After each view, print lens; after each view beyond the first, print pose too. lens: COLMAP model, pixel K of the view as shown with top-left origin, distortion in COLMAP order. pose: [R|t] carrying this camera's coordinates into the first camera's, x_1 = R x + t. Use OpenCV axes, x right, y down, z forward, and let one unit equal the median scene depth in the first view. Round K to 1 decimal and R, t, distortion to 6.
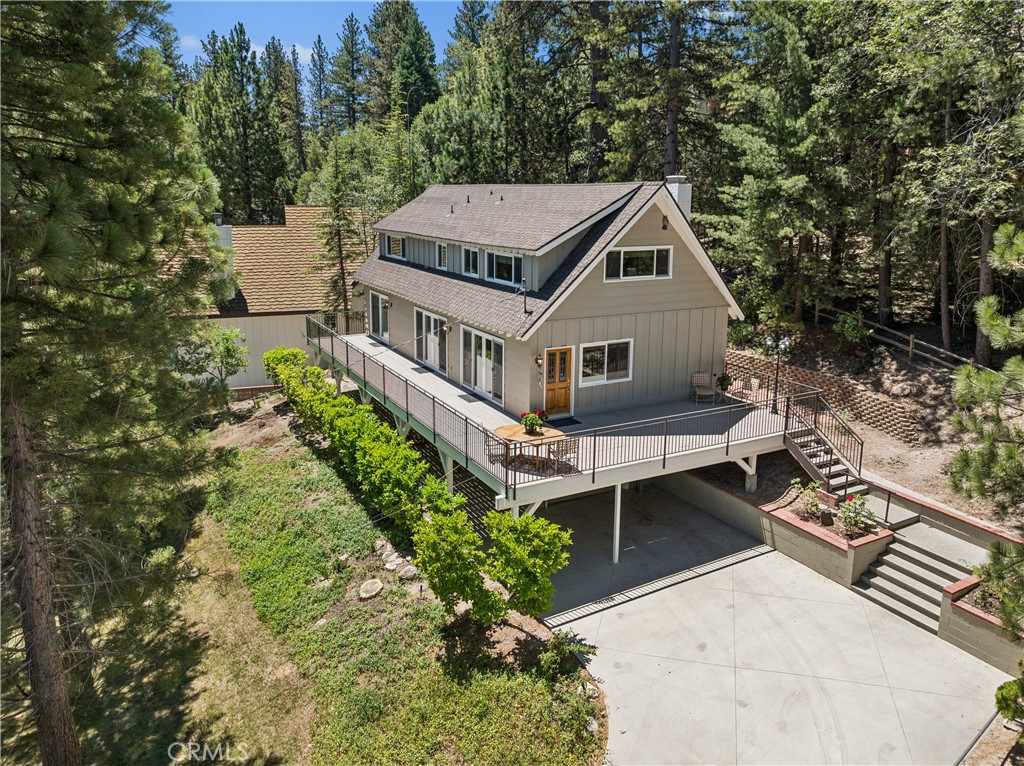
lens RADIAL K [[737.4, 0, 513.8], [0, 737.4, 325.0], [0, 0, 1]] dist [-0.035792, 0.003295]
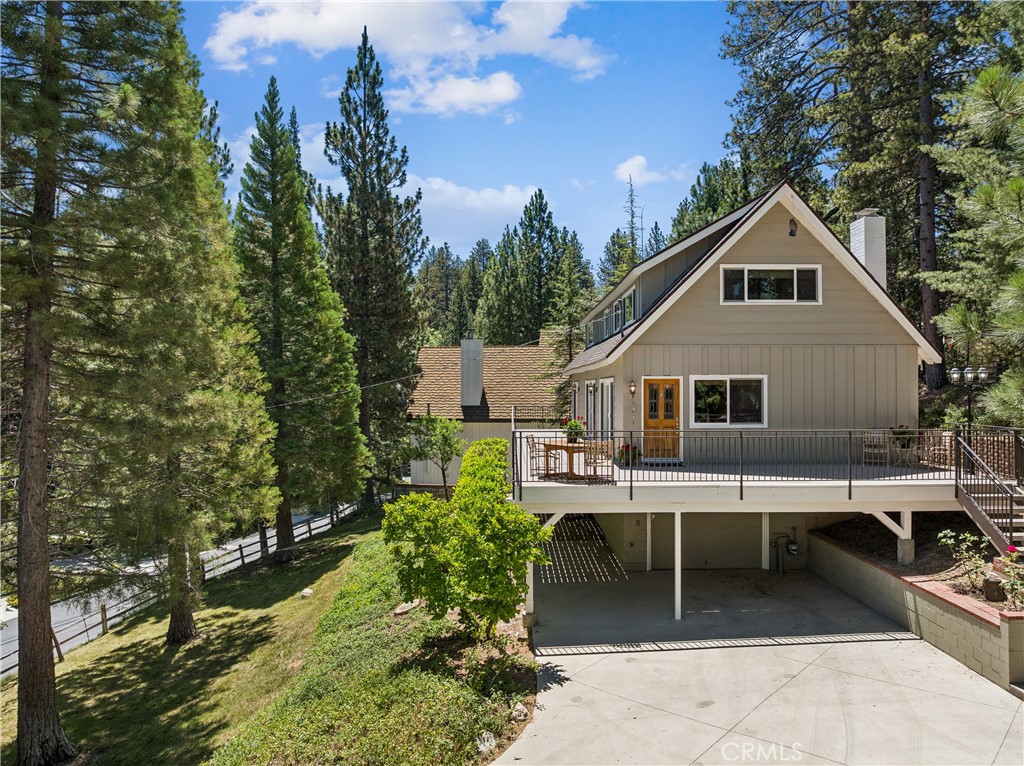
lens RADIAL K [[720.2, 0, 512.0], [0, 720.2, 383.0], [0, 0, 1]] dist [-0.038916, 0.002235]
pose [[0.882715, -0.015429, -0.469655, 0.314944], [-0.070988, 0.983612, -0.165736, 0.196991], [0.464516, 0.179637, 0.867154, 0.196493]]
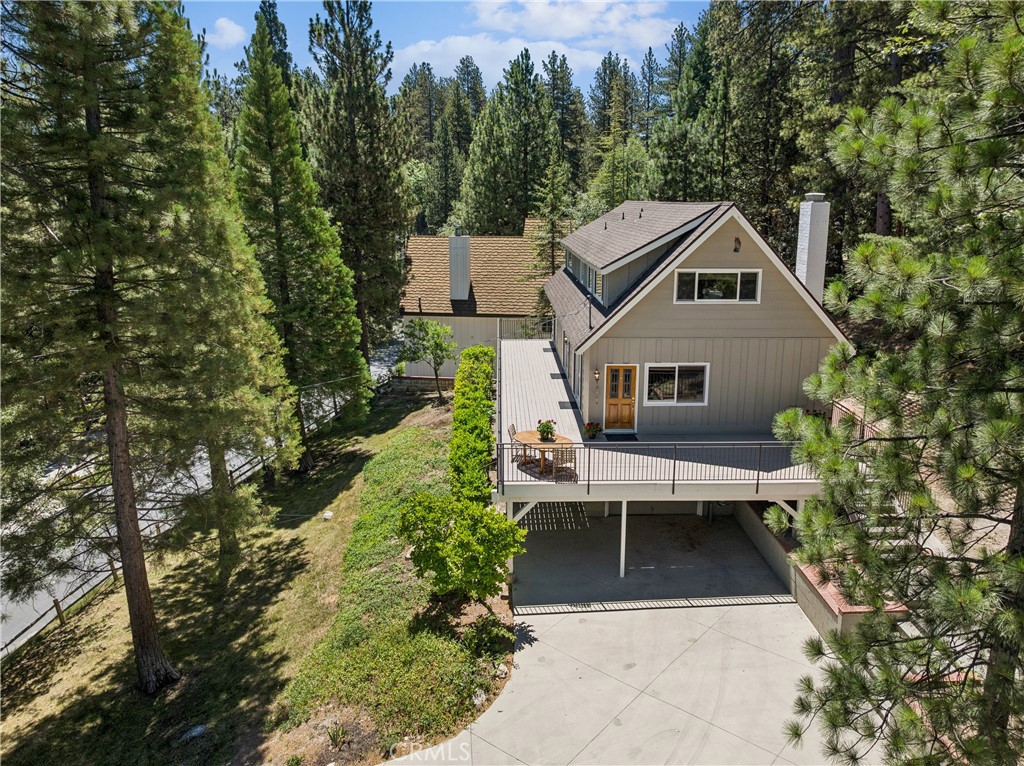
lens RADIAL K [[730.3, 0, 510.3], [0, 730.3, 346.2], [0, 0, 1]] dist [0.002553, -0.092260]
pose [[0.889810, 0.078729, -0.449488, 0.397963], [-0.068616, 0.996889, 0.038777, -0.025530], [0.451142, -0.003662, 0.892444, 0.013451]]
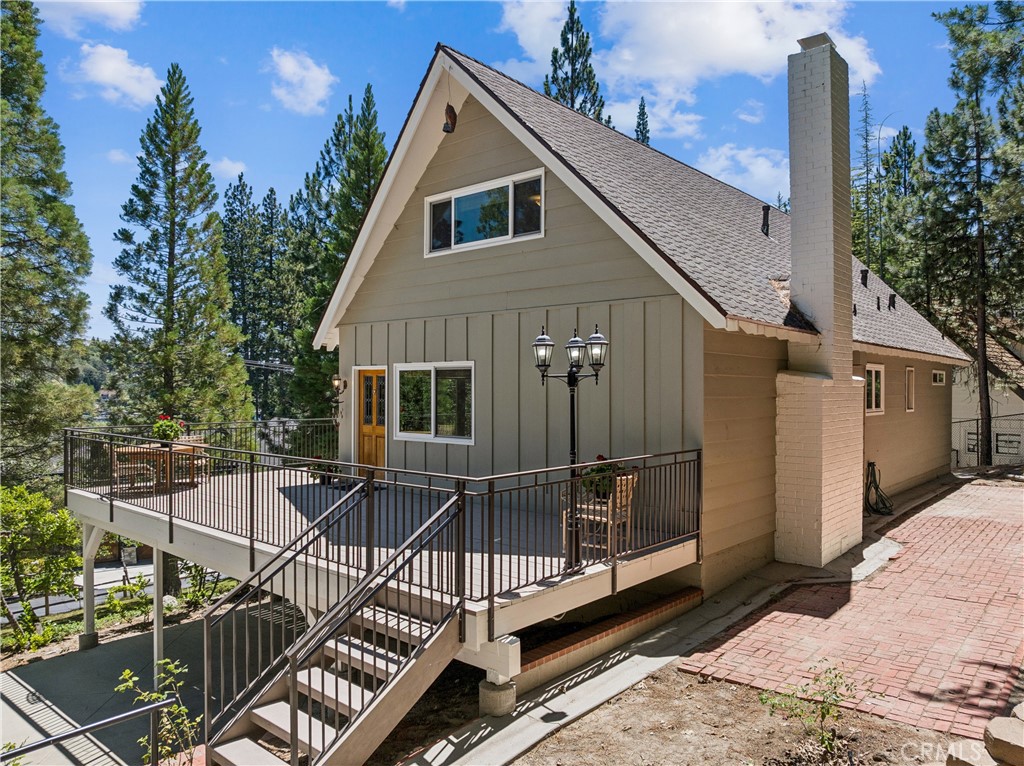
lens RADIAL K [[720.2, 0, 512.0], [0, 720.2, 383.0], [0, 0, 1]] dist [-0.038916, 0.002235]
pose [[0.355722, -0.015290, -0.934467, 0.708069], [-0.153431, 0.985345, -0.074529, 0.073276], [0.921911, 0.169888, 0.348163, 0.937796]]
